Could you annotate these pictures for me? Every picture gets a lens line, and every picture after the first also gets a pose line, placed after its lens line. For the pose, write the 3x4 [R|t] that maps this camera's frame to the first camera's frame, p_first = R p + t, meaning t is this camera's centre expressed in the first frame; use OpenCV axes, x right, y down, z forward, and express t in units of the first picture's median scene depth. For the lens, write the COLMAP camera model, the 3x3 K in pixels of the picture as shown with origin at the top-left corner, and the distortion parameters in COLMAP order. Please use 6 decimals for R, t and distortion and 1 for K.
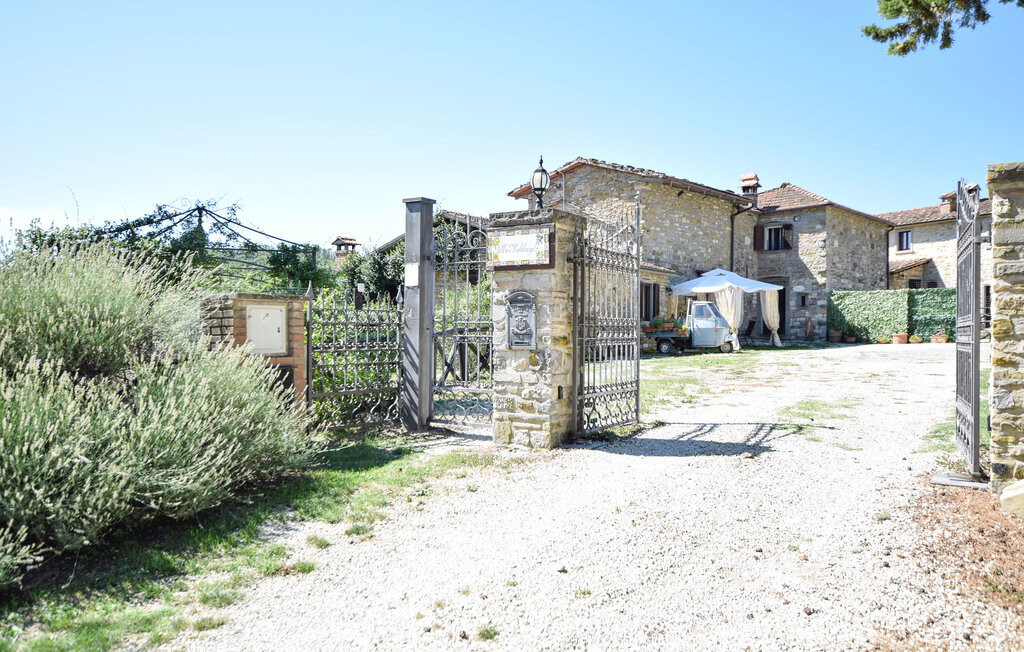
lens RADIAL K [[770.4, 0, 512.0], [0, 770.4, 326.0], [0, 0, 1]] dist [0.003350, 0.003179]
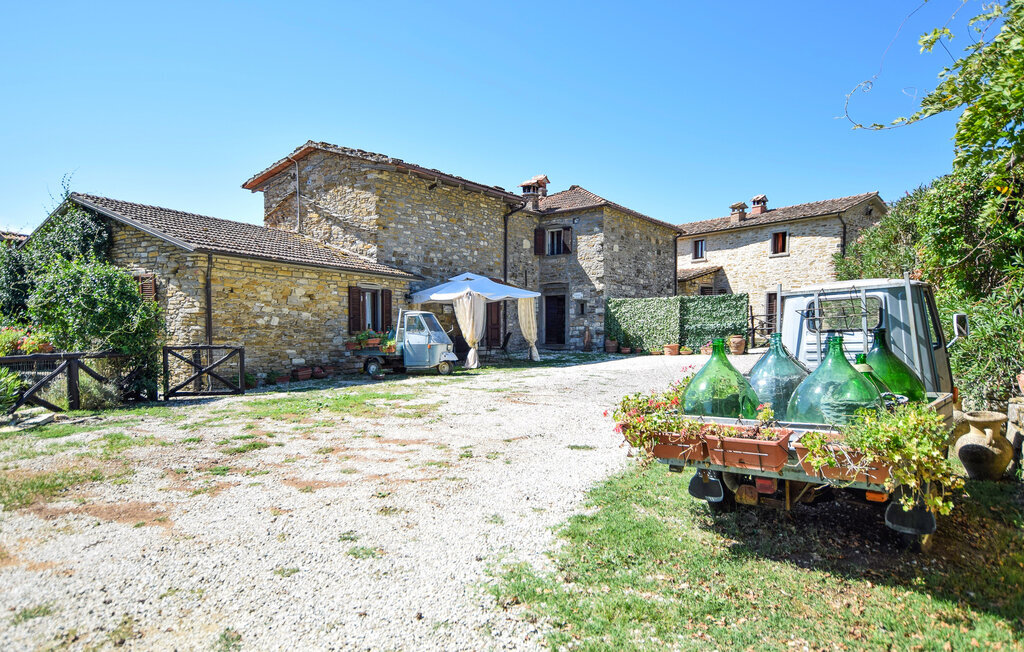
lens RADIAL K [[630.9, 0, 512.5], [0, 630.9, 358.8], [0, 0, 1]] dist [-0.028701, 0.000017]
pose [[0.991720, -0.013060, 0.127753, 0.198704], [0.006517, 0.998651, 0.051507, -0.011929], [-0.128253, -0.050248, 0.990468, 0.250404]]
